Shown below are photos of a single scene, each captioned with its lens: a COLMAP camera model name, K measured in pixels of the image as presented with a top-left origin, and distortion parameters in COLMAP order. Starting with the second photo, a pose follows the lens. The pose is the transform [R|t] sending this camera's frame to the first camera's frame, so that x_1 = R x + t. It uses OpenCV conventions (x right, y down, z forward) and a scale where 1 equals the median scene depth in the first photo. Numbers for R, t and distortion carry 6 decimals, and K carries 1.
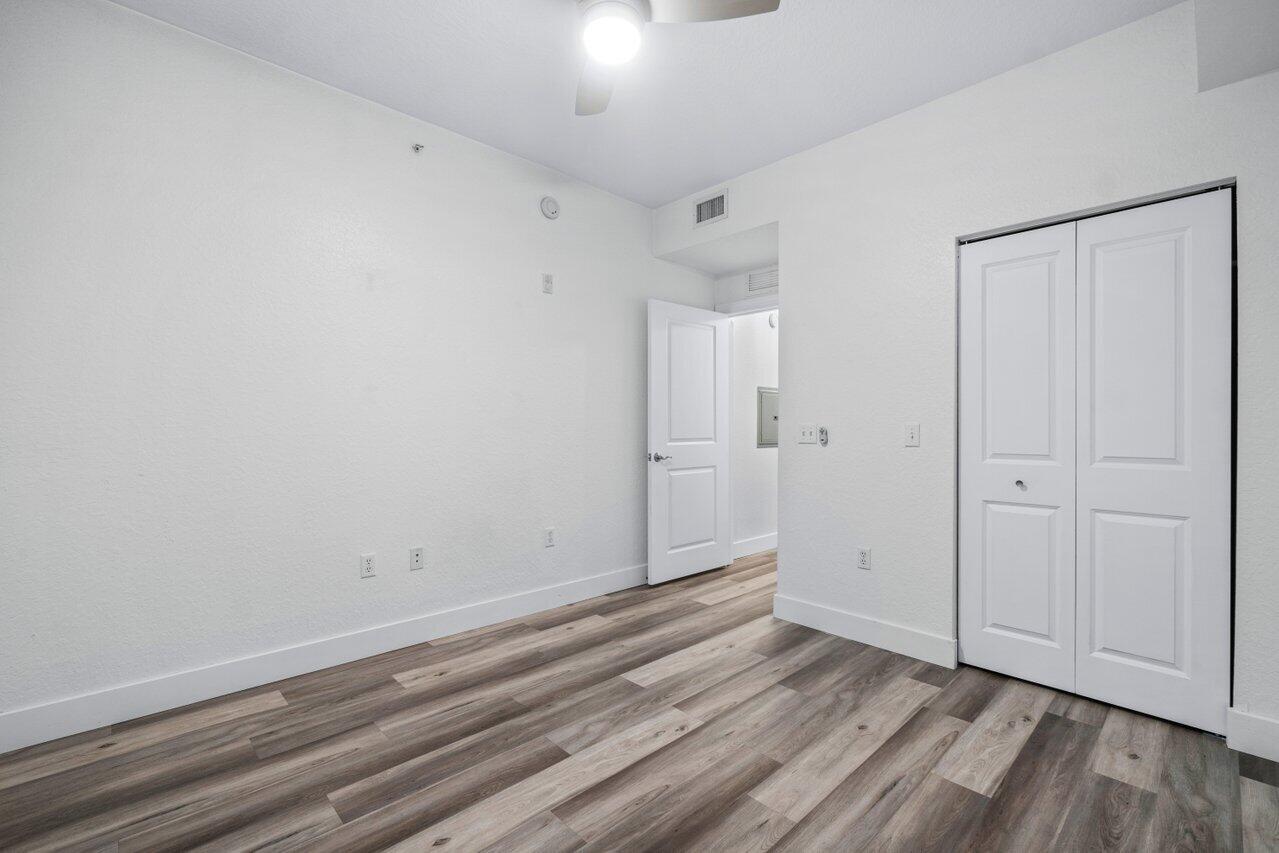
lens RADIAL K [[561.6, 0, 639.0], [0, 561.6, 424.7], [0, 0, 1]] dist [-0.009710, 0.001668]
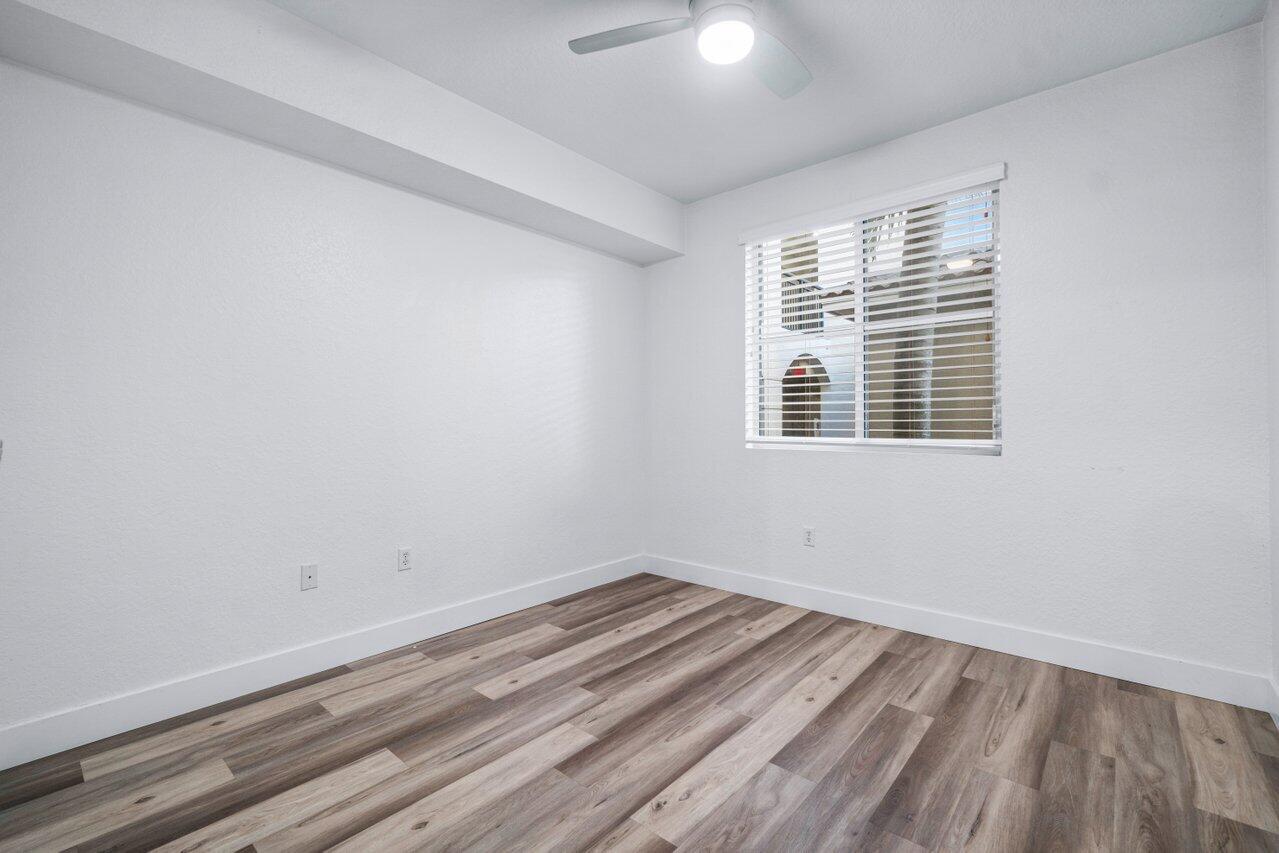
lens RADIAL K [[561.6, 0, 639.6], [0, 561.6, 424.8], [0, 0, 1]] dist [-0.009710, 0.001668]
pose [[-0.995968, -0.003136, -0.089655, 0.192543], [-0.003590, 0.999981, 0.004911, -0.001235], [0.089638, 0.005213, -0.995961, 1.940577]]
